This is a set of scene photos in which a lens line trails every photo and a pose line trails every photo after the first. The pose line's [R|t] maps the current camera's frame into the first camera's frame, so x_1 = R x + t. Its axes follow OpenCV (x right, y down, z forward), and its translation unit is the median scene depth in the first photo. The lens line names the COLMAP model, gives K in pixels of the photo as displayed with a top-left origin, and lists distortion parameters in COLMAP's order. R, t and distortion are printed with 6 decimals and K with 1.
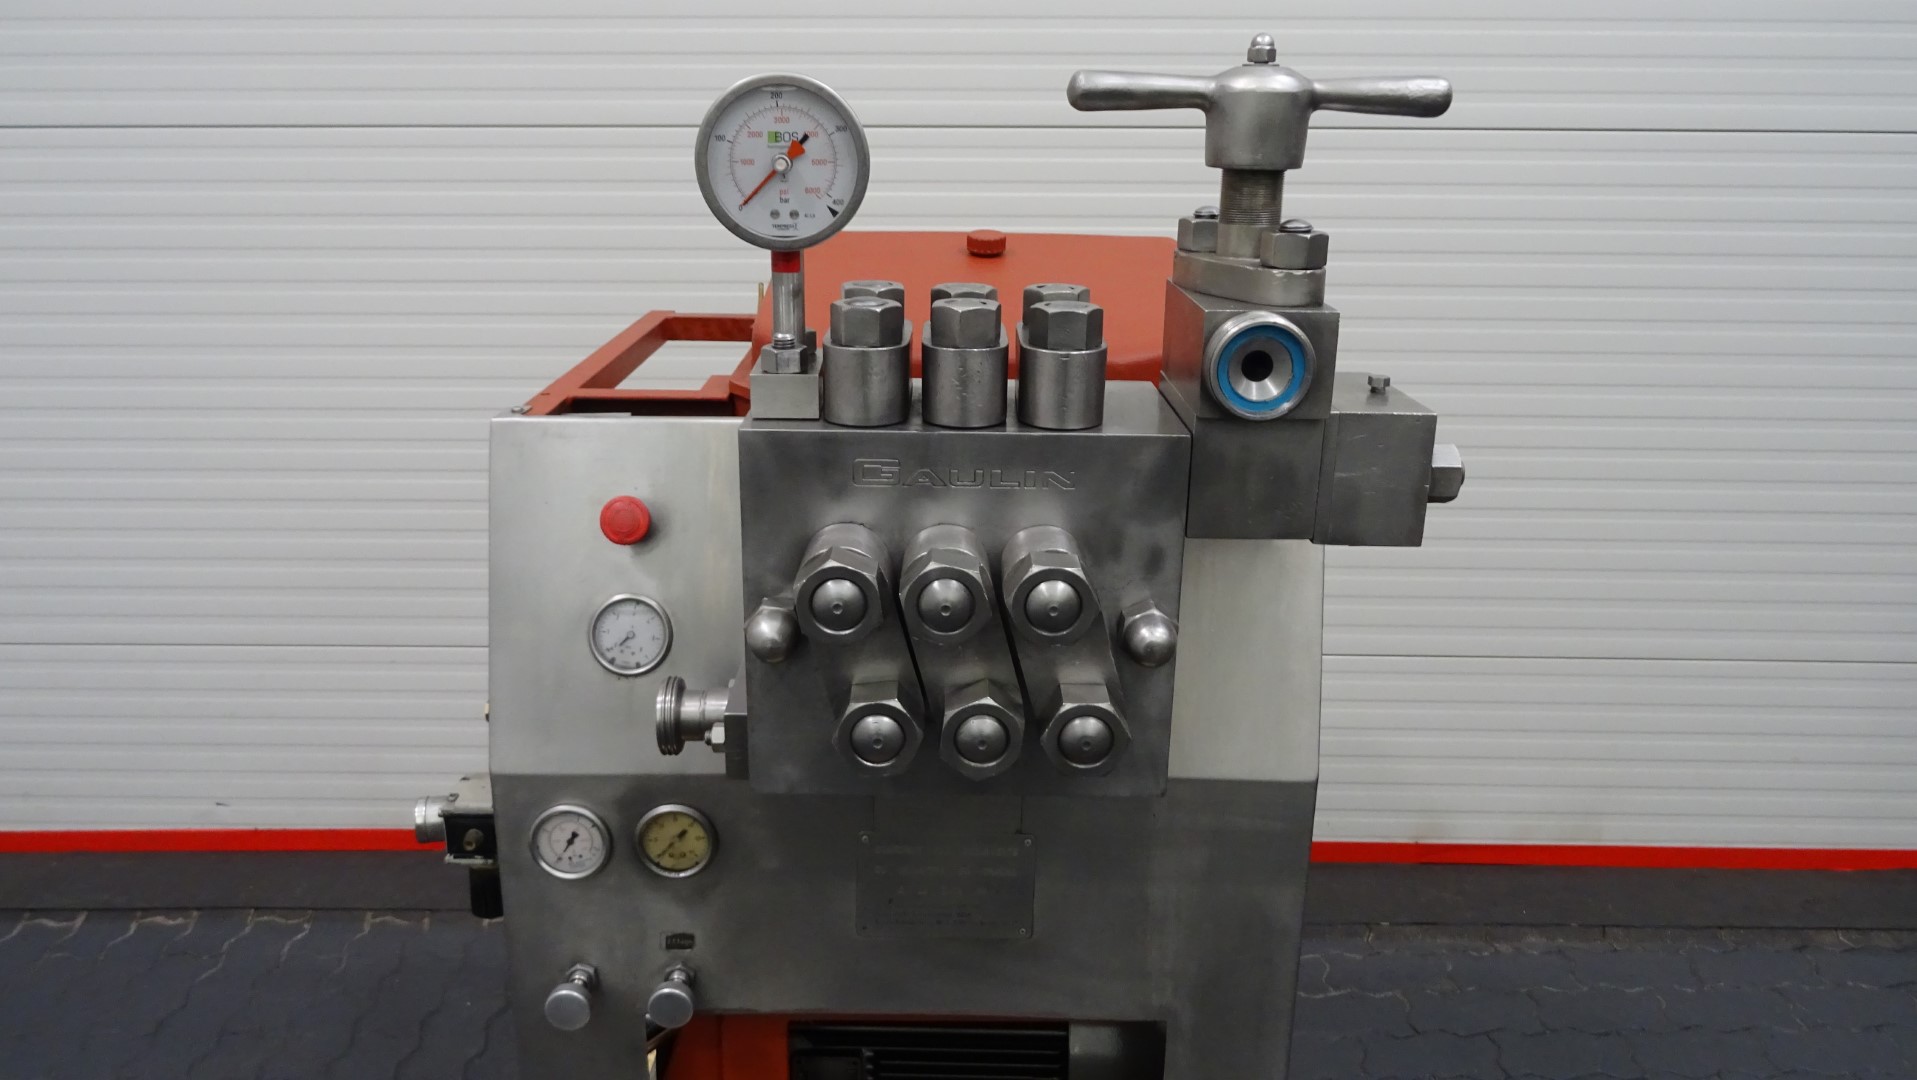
lens RADIAL K [[1369.2, 0, 958.5], [0, 1369.2, 540.0], [0, 0, 1]] dist [-0.011276, -0.000981]
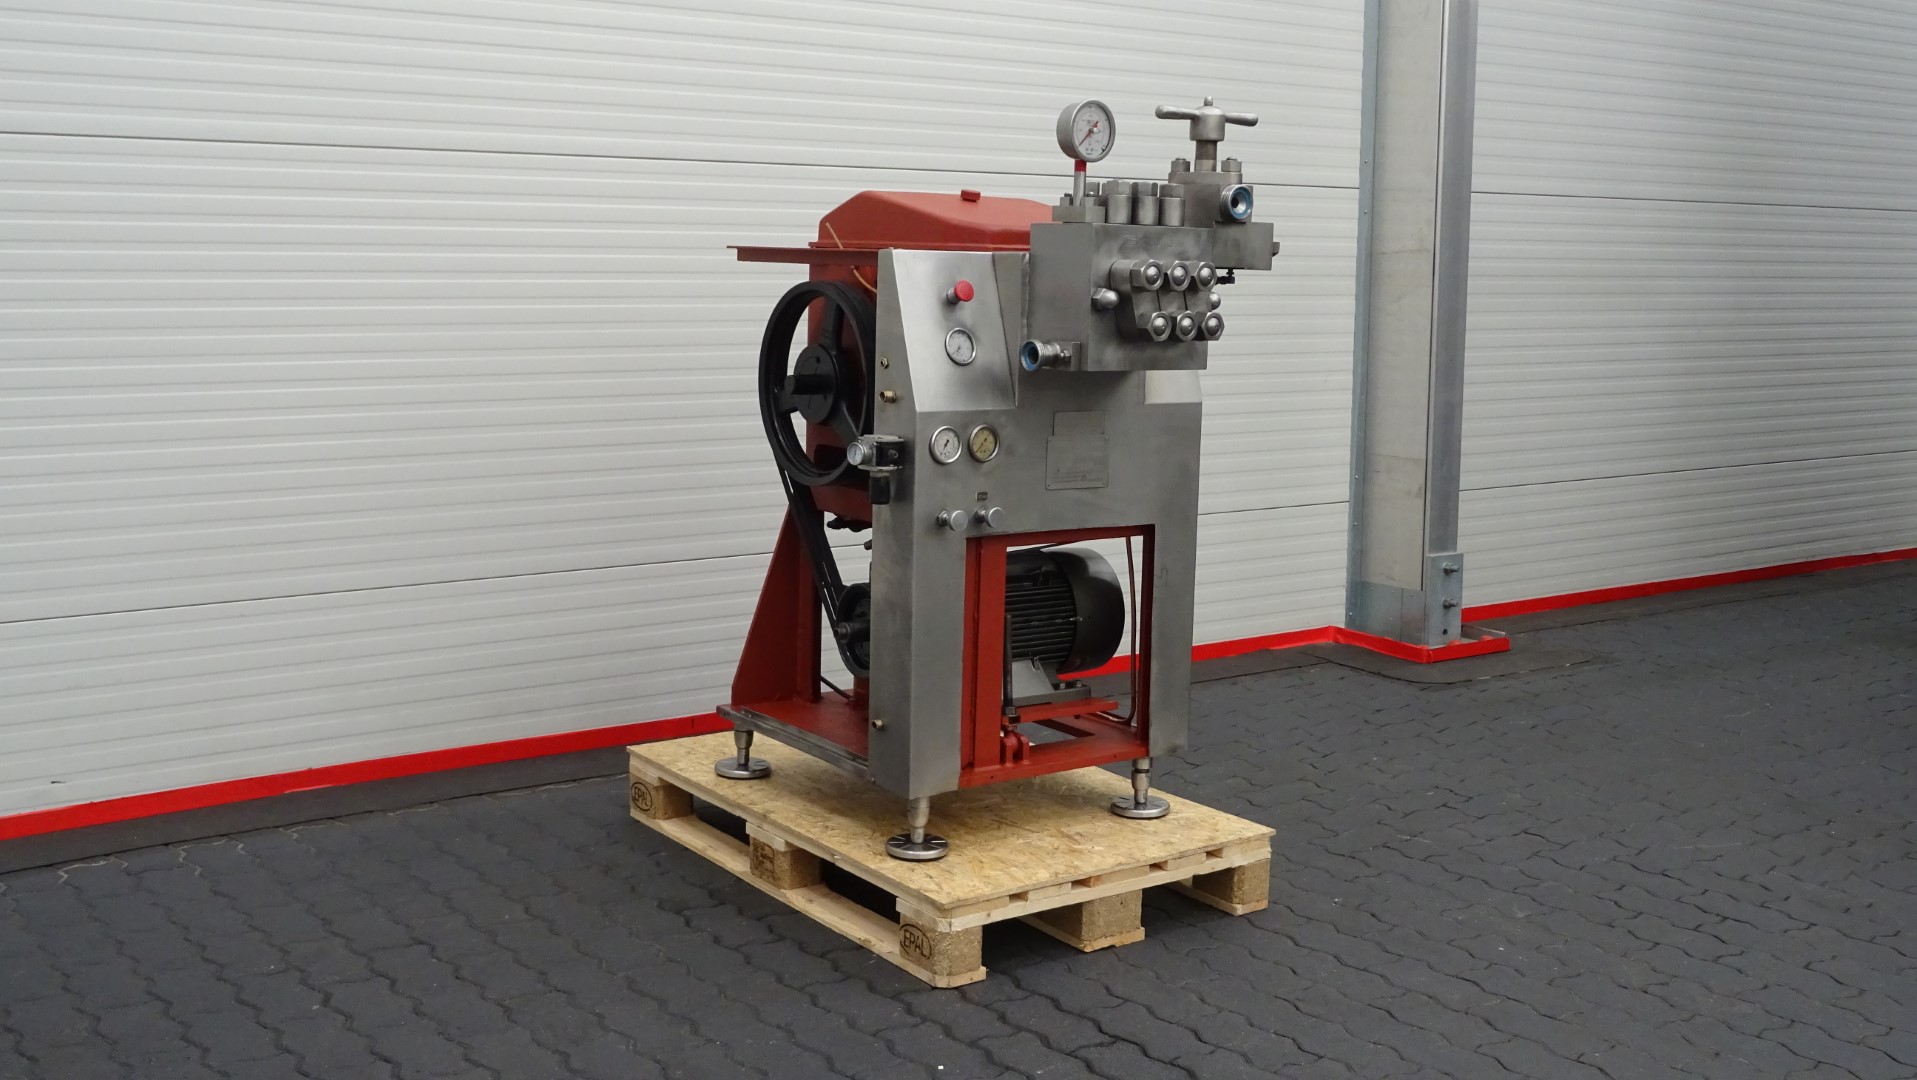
lens RADIAL K [[1899.7, 0, 958.5], [0, 1899.7, 540.0], [0, 0, 1]] dist [-0.006286, -0.004700]
pose [[0.809567, -0.080473, 0.581486, -2.615098], [0.164614, 0.981937, -0.093289, 0.843126], [-0.563475, 0.171244, 0.808190, -1.797273]]
